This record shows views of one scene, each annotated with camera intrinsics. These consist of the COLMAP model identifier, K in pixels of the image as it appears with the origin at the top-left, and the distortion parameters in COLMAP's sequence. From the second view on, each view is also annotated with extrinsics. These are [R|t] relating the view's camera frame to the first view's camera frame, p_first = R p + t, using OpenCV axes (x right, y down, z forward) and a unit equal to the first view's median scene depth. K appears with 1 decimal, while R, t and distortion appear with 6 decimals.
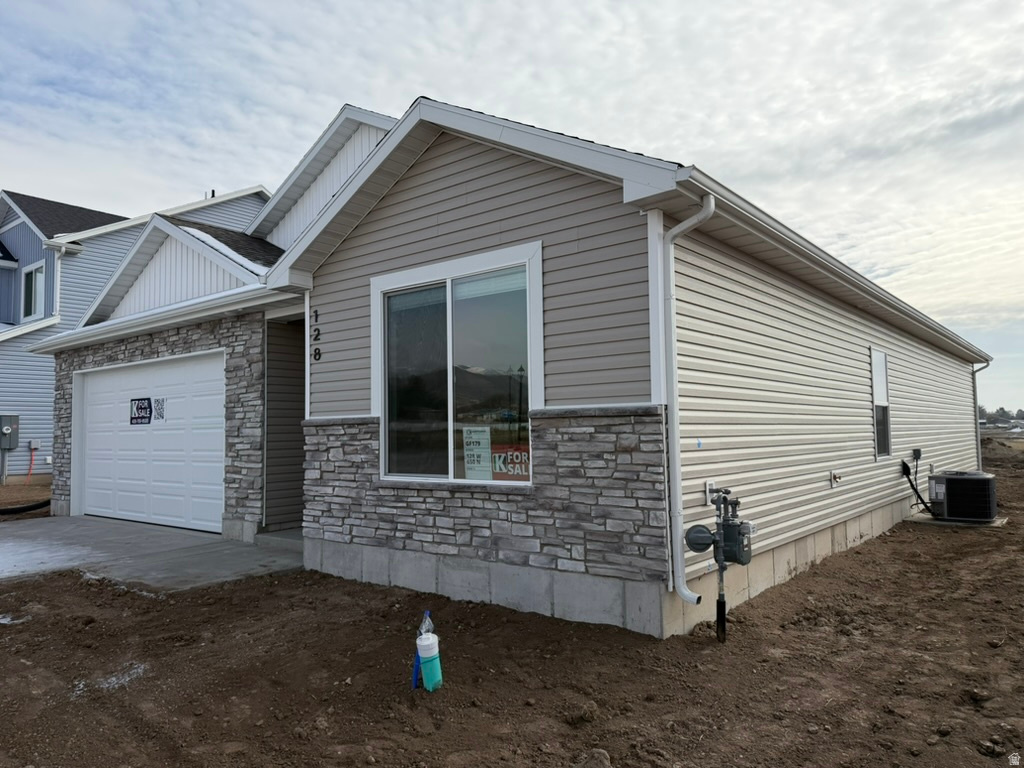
lens RADIAL K [[715.4, 0, 510.4], [0, 715.4, 385.4], [0, 0, 1]] dist [0.048901, -0.045082]
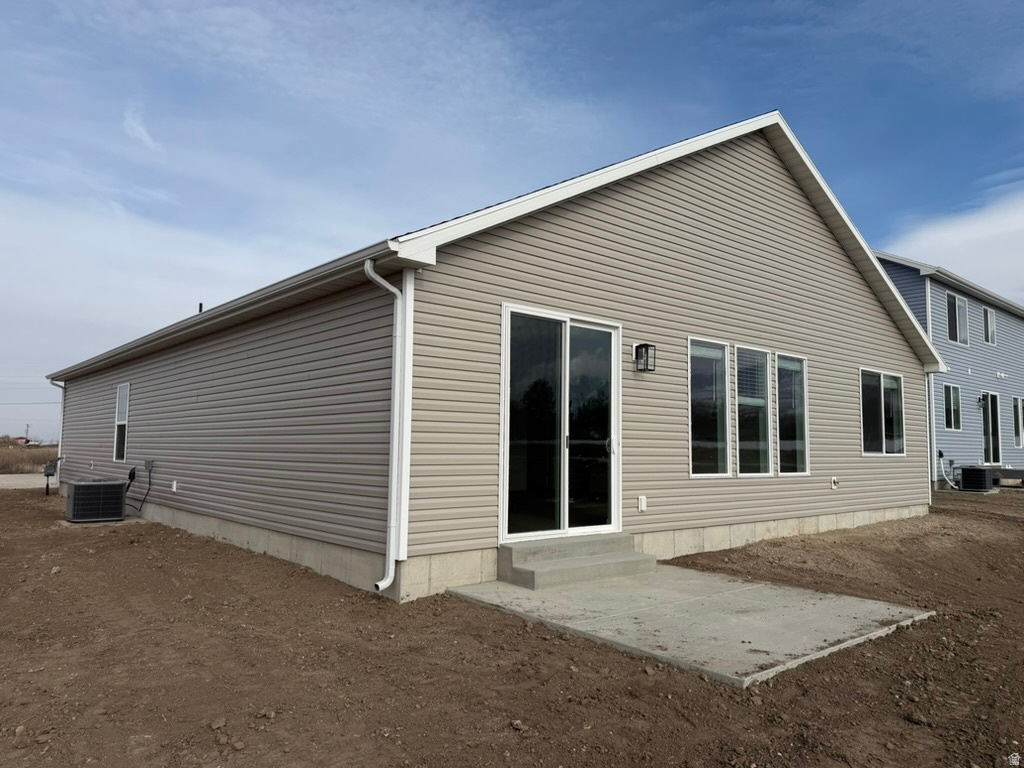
lens RADIAL K [[715.4, 0, 516.6], [0, 715.4, 383.0], [0, 0, 1]] dist [0.048901, -0.045082]
pose [[0.176160, 0.075010, 0.981499, -1.553049], [-0.082763, 0.994691, -0.061164, 0.049745], [-0.980876, -0.070457, 0.181433, 1.022786]]
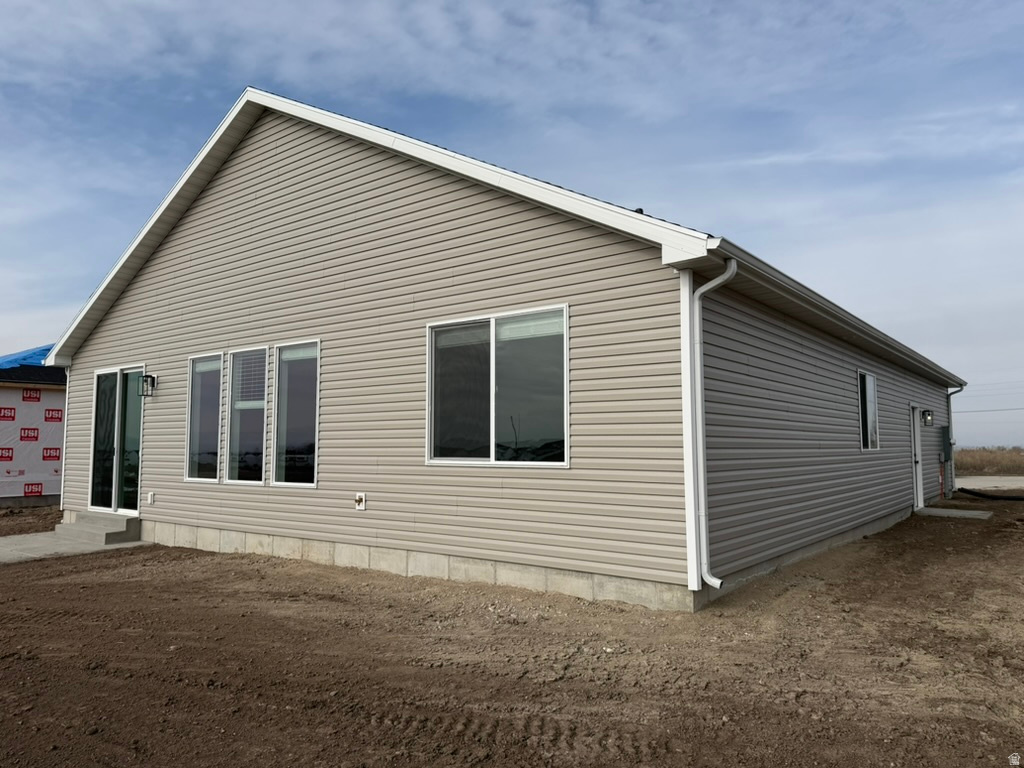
lens RADIAL K [[715.4, 0, 518.2], [0, 715.4, 386.1], [0, 0, 1]] dist [0.048901, -0.045082]
pose [[0.999428, 0.000219, 0.033810, -0.102446], [0.000686, 0.999641, -0.026772, -0.015734], [-0.033804, 0.026780, 0.999070, -0.153698]]
